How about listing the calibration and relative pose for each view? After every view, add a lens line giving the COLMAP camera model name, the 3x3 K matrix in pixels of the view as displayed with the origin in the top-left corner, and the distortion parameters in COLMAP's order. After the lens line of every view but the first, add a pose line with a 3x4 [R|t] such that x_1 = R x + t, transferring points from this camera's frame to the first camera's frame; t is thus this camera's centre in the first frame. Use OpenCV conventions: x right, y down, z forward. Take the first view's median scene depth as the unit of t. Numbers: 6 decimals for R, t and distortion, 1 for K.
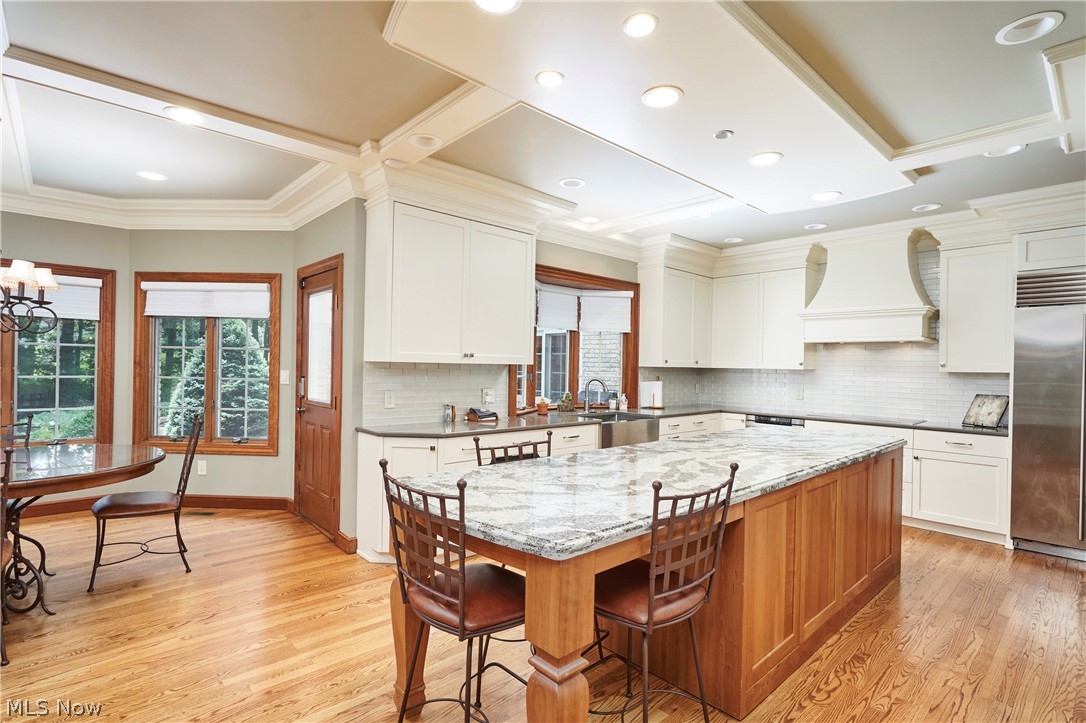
lens RADIAL K [[522.3, 0, 540.0], [0, 522.3, 363.0], [0, 0, 1]] dist [-0.004612, 0.002077]
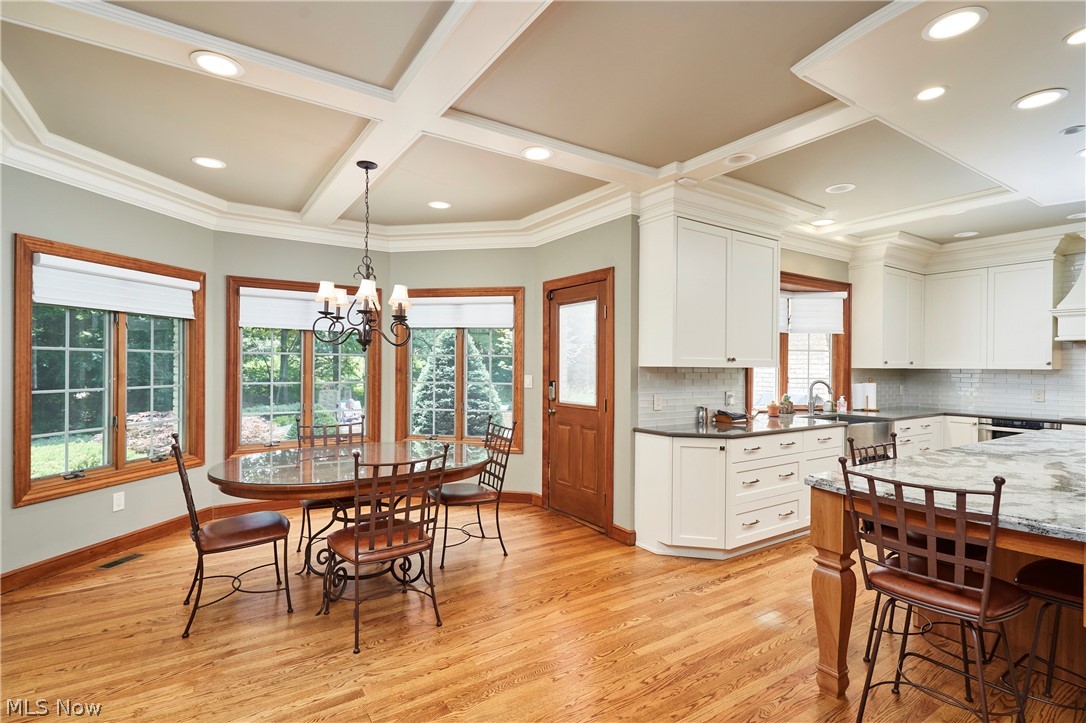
lens RADIAL K [[520.5, 0, 543.6], [0, 520.5, 363.0], [0, 0, 1]] dist [0.005069, -0.000172]
pose [[0.988124, -0.012049, -0.153185, -0.307851], [0.011509, 0.999924, -0.004416, -0.006600], [0.153226, 0.002601, 0.988188, -0.074701]]
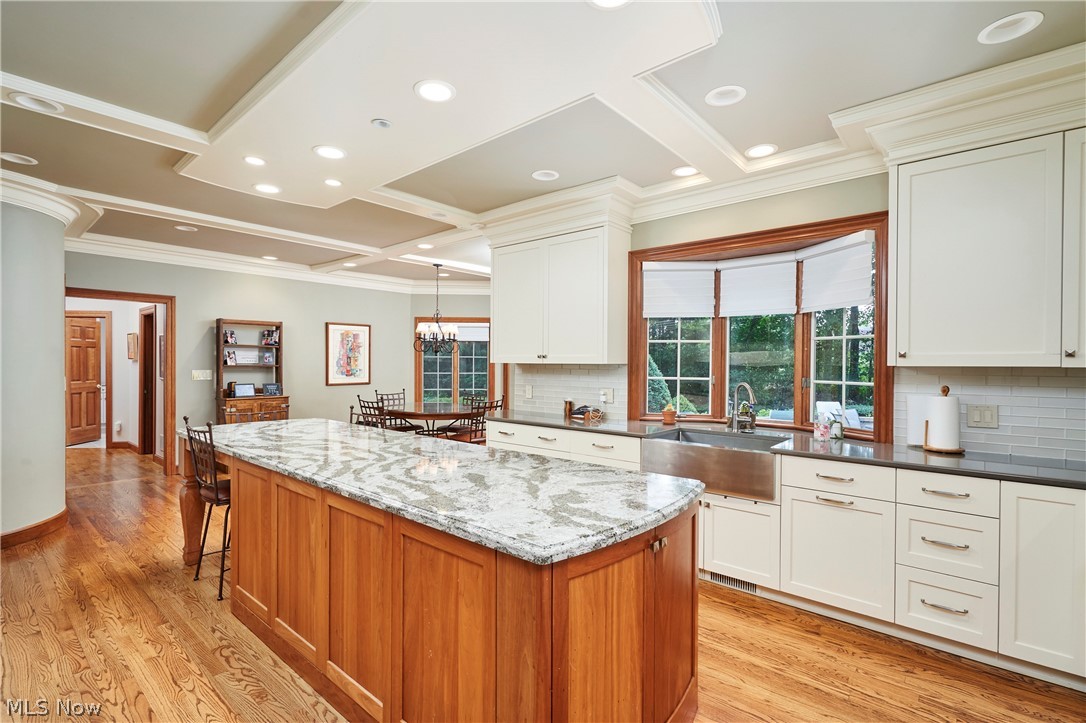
lens RADIAL K [[520.5, 0, 565.7], [0, 520.5, 366.8], [0, 0, 1]] dist [0.005069, -0.000172]
pose [[0.121108, -0.010398, -0.992585, 0.892860], [-0.000107, 0.999945, -0.010488, 0.017918], [0.992639, 0.001376, 0.121100, 0.809698]]
